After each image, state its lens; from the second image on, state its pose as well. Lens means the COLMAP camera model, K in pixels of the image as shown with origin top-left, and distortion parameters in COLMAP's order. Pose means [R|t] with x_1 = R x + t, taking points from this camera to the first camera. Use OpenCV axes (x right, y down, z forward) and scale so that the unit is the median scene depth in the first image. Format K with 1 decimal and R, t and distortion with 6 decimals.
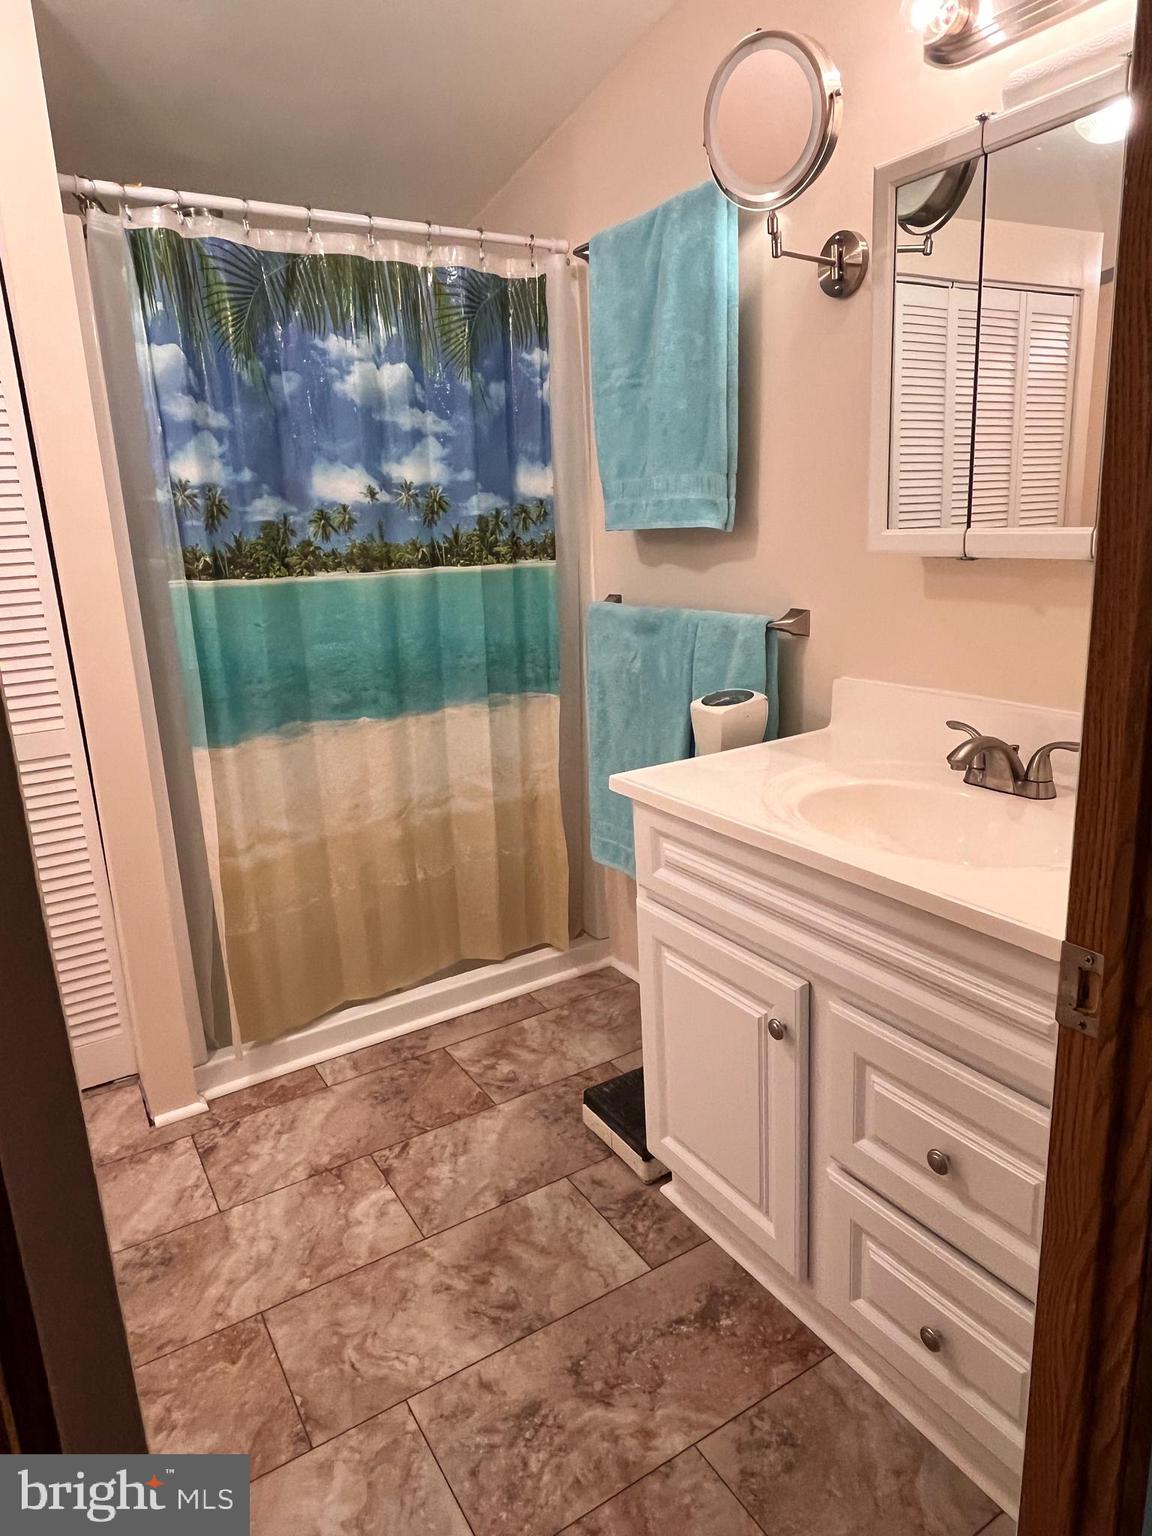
lens RADIAL K [[968.1, 0, 583.7], [0, 968.1, 760.8], [0, 0, 1]] dist [0.010397, 0.001575]
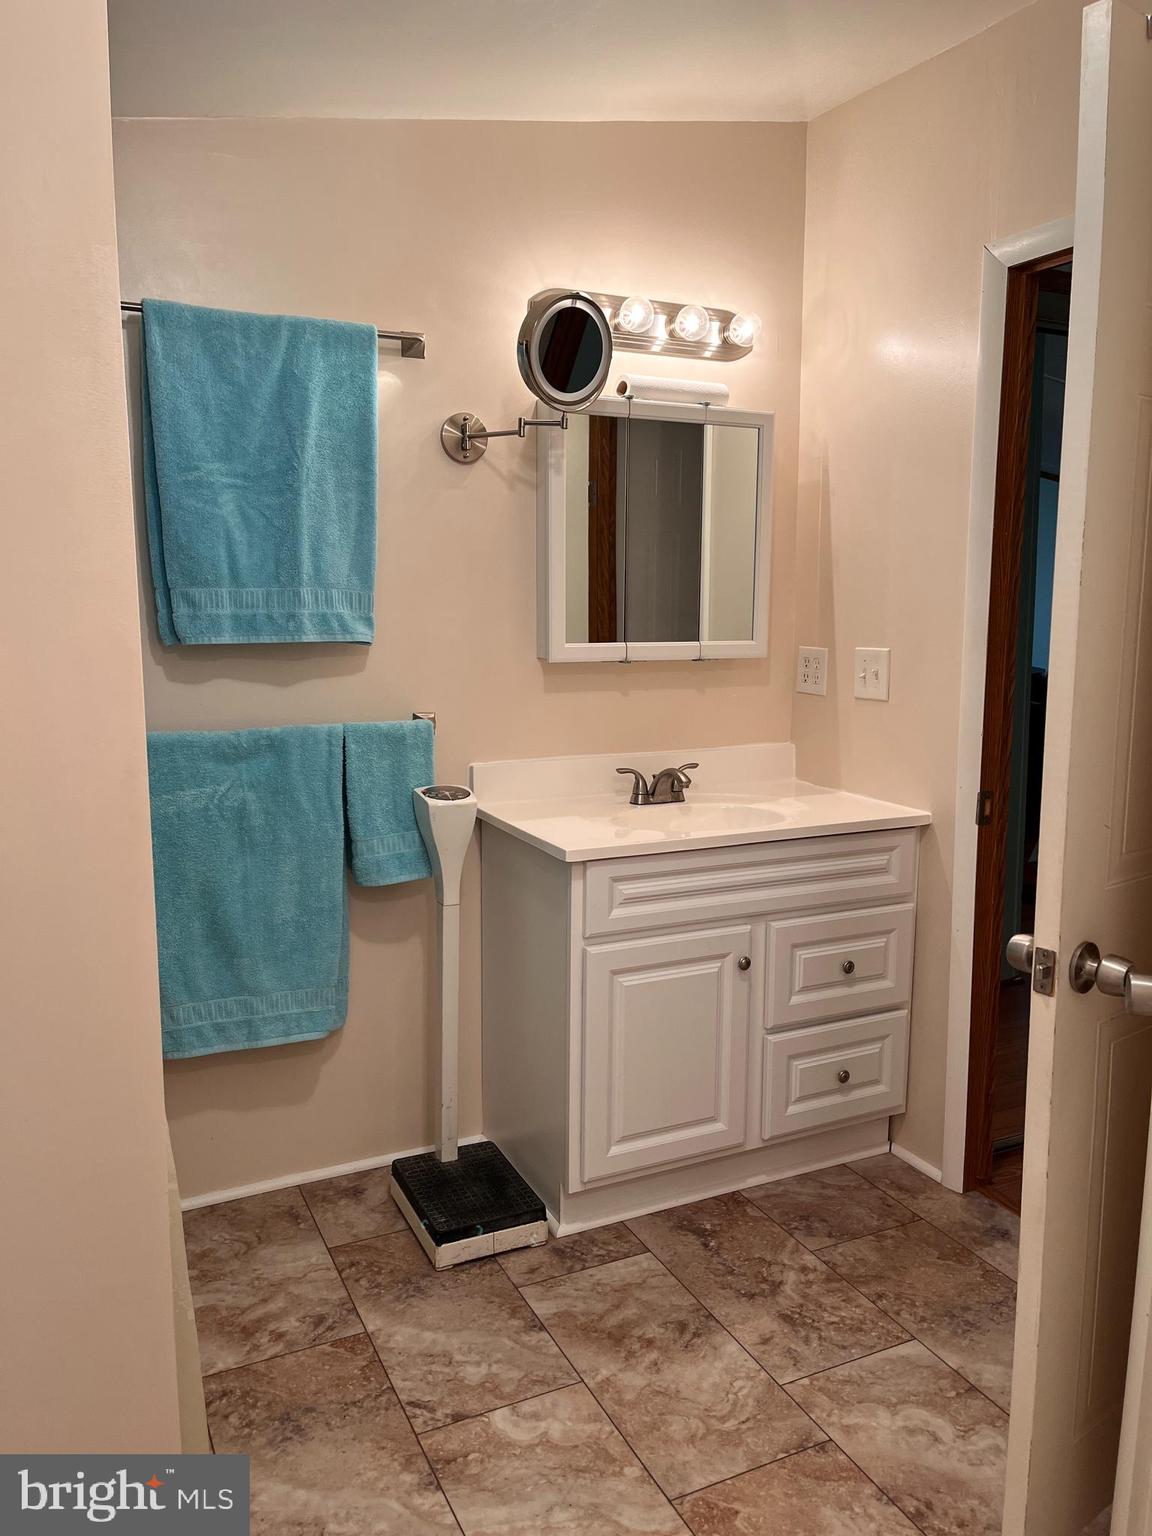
lens RADIAL K [[1156.2, 0, 576.7], [0, 1156.2, 769.2], [0, 0, 1]] dist [0.043481, -0.018568]
pose [[0.112555, -0.094512, 0.989140, -1.399486], [0.242332, 0.968019, 0.064919, -0.173910], [-0.963642, 0.232393, 0.131859, 0.827456]]
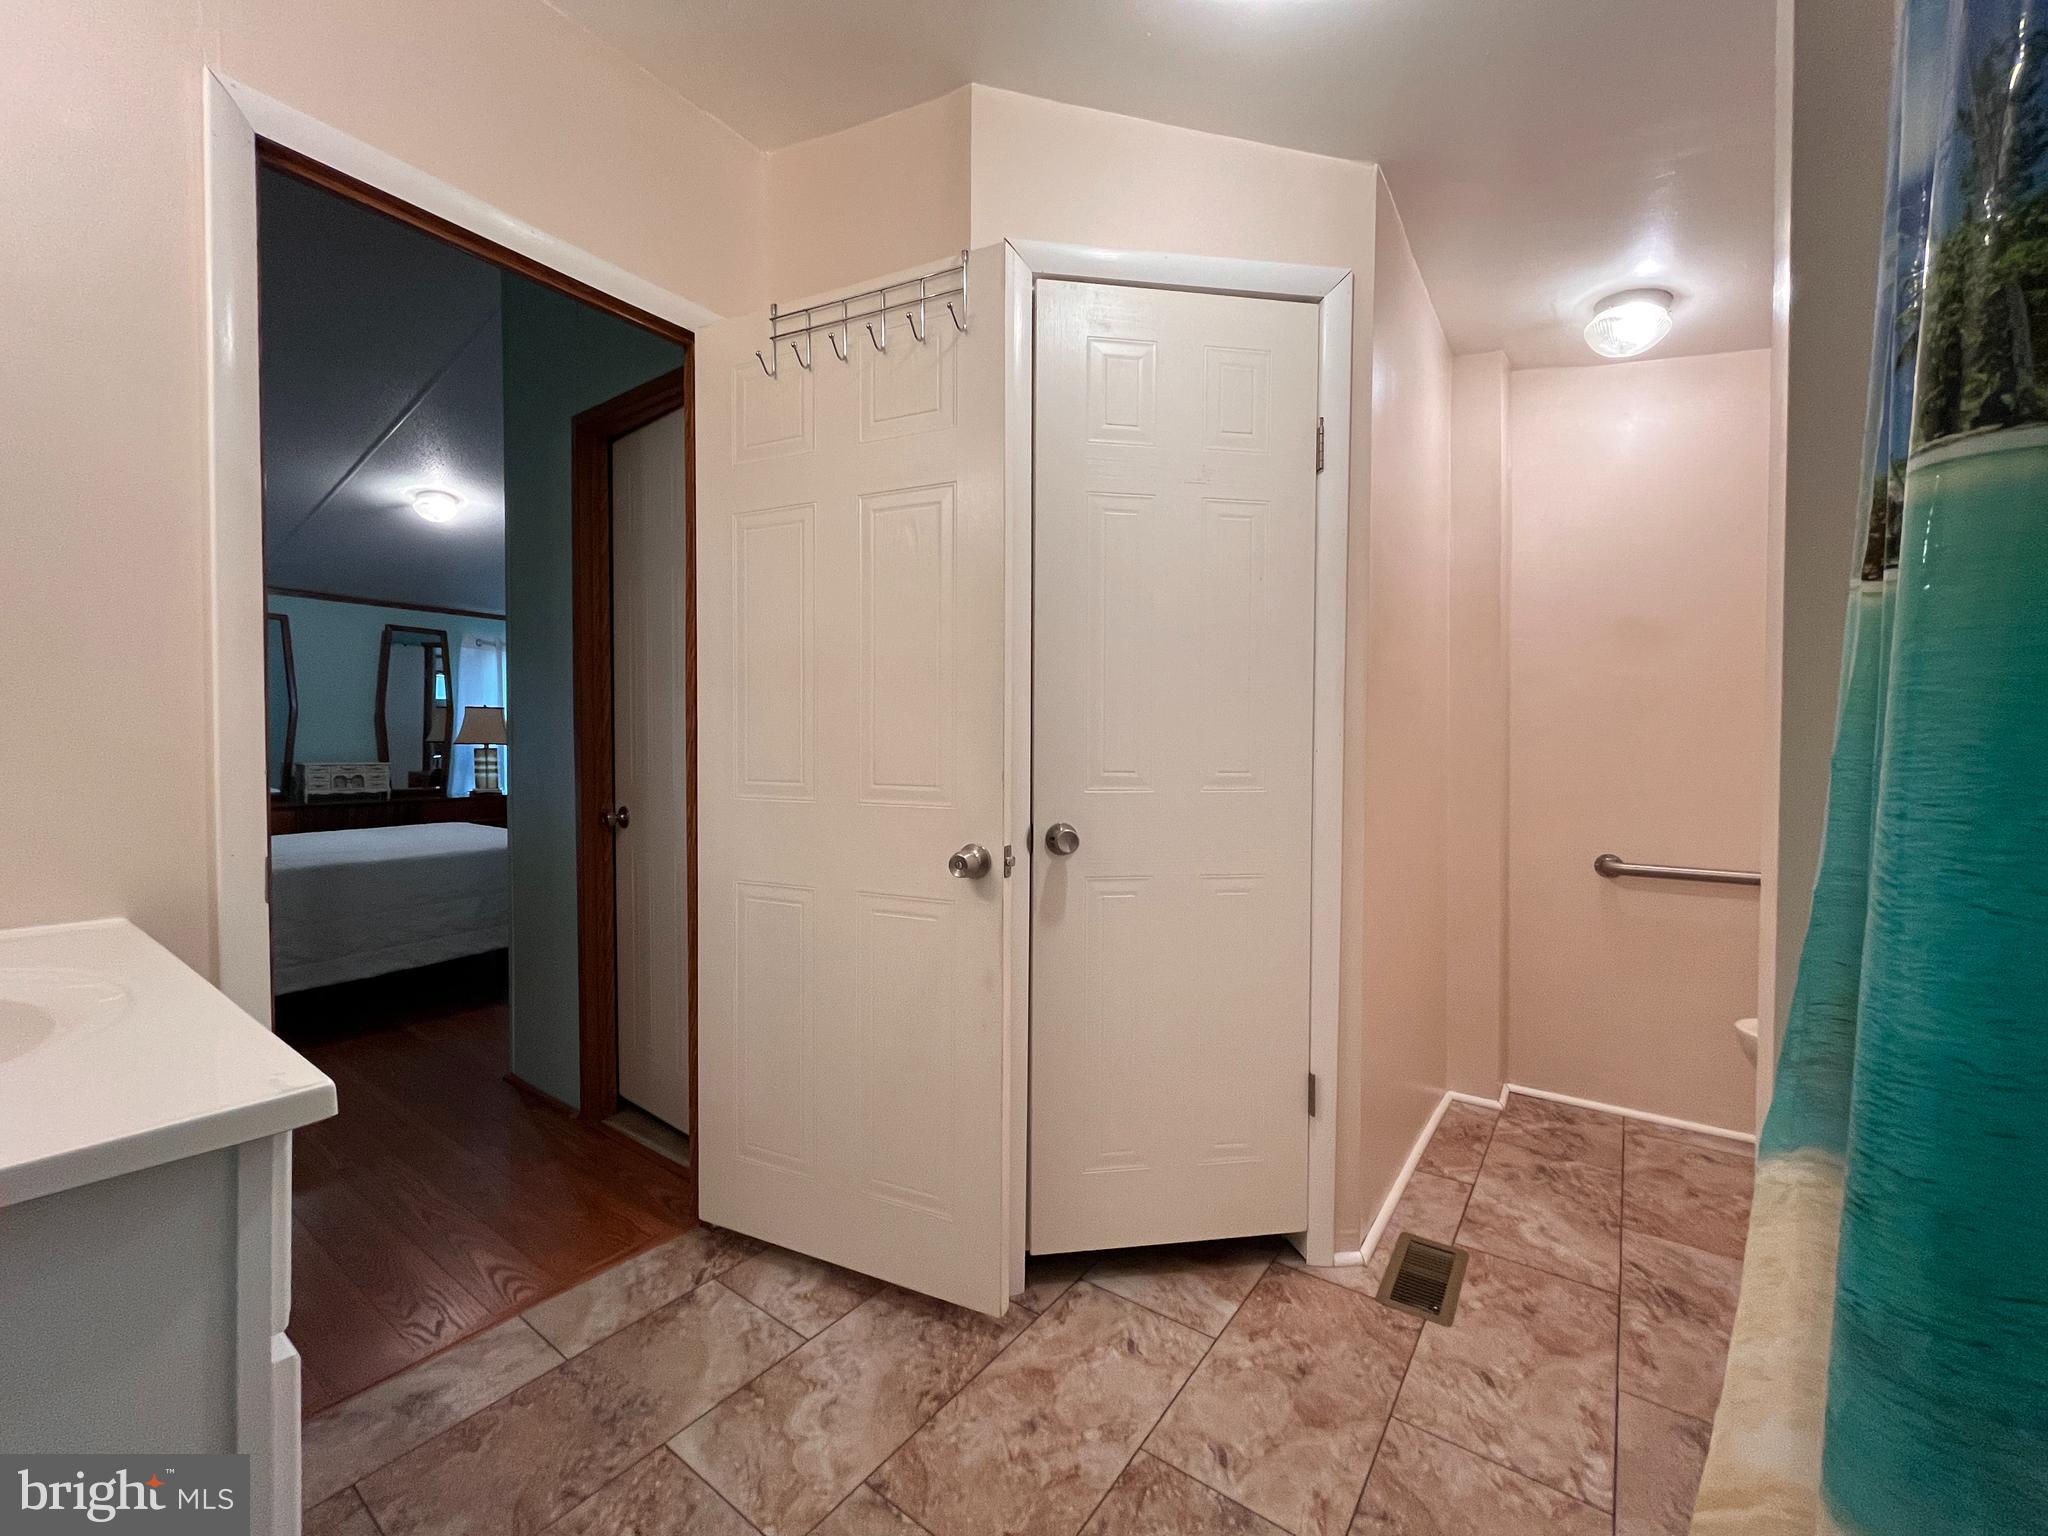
lens RADIAL K [[838.1, 0, 1021.5], [0, 838.1, 769.0], [0, 0, 1]] dist [0.002629, 0.000233]
pose [[-0.929305, 0.048126, -0.366164, -0.128710], [-0.057863, 0.960254, 0.273063, -0.242577], [0.364752, 0.274946, -0.889584, 1.470099]]
